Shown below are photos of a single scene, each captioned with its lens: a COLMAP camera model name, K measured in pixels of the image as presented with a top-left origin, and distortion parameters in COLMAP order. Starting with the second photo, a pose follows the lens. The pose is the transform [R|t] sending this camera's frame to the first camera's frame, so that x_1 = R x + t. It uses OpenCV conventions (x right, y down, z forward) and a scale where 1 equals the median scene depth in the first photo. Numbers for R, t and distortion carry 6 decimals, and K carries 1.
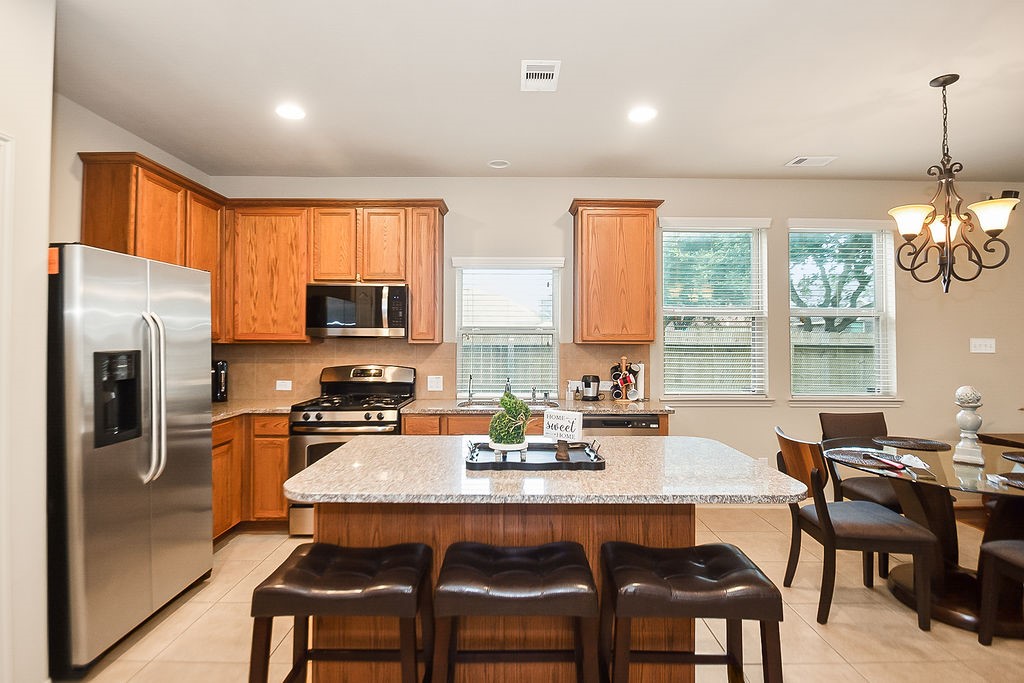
lens RADIAL K [[499.5, 0, 482.5], [0, 499.5, 337.9], [0, 0, 1]] dist [-0.016971, 0.000323]
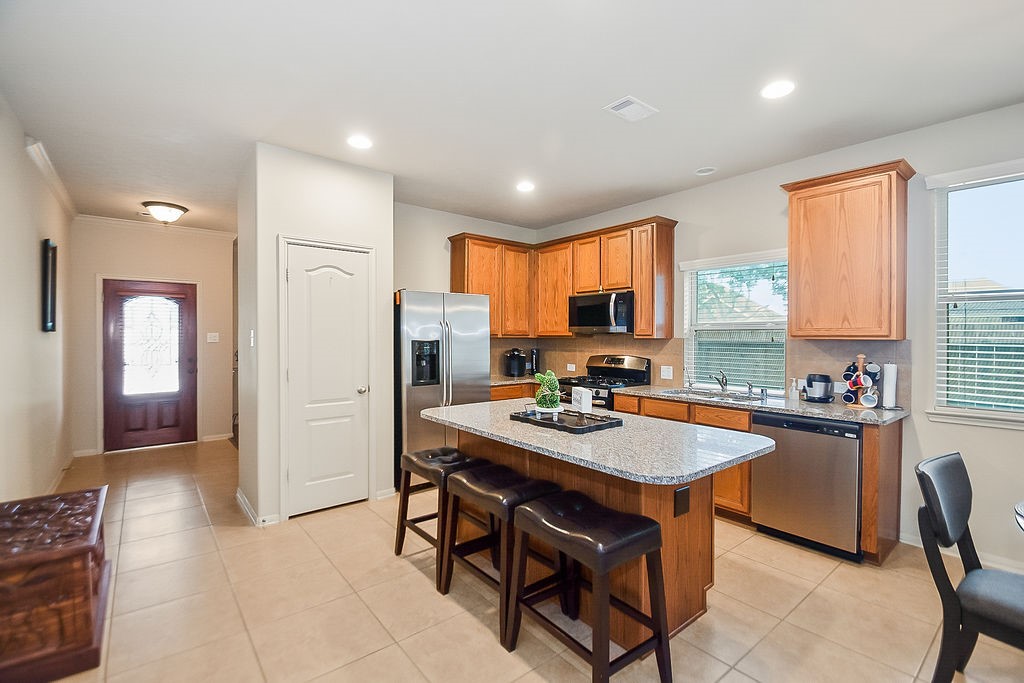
lens RADIAL K [[436.3, 0, 512.0], [0, 436.3, 341.5], [0, 0, 1]] dist [0.000670, -0.009418]
pose [[0.640151, 0.008945, -0.768197, 0.493220], [0.000996, 0.999922, 0.012473, 0.005642], [0.768248, -0.008750, 0.640092, 0.076633]]
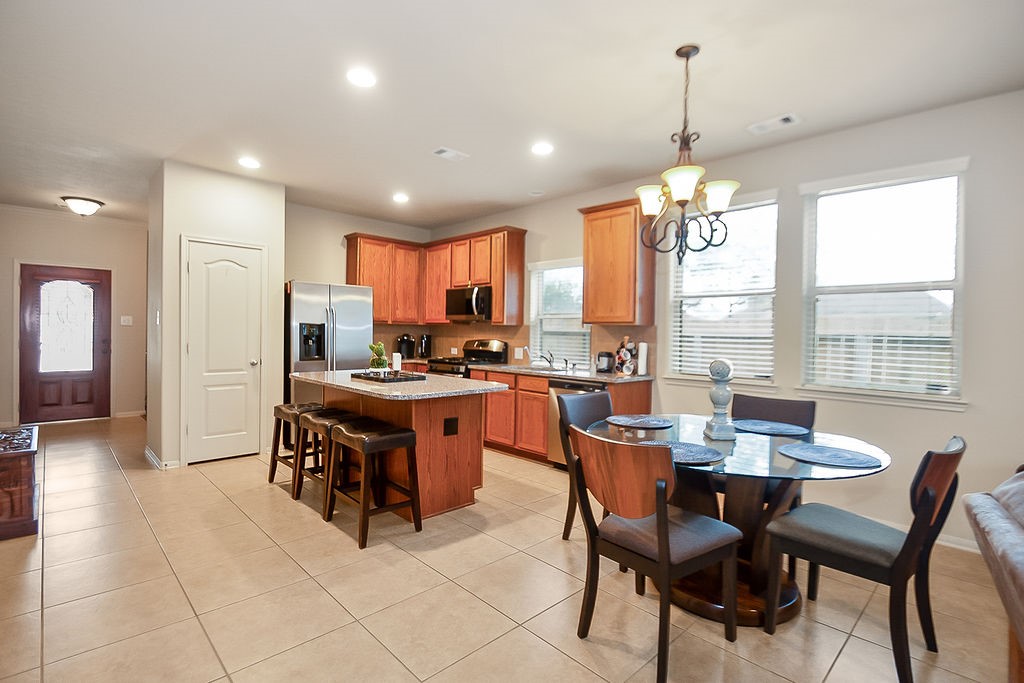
lens RADIAL K [[466.1, 0, 510.1], [0, 466.1, 340.1], [0, 0, 1]] dist [-0.000653, -0.012091]
pose [[0.702963, 0.021754, -0.710893, 0.903444], [-0.014274, 0.999762, 0.016480, 0.033510], [0.711083, -0.001438, 0.703107, 0.049116]]
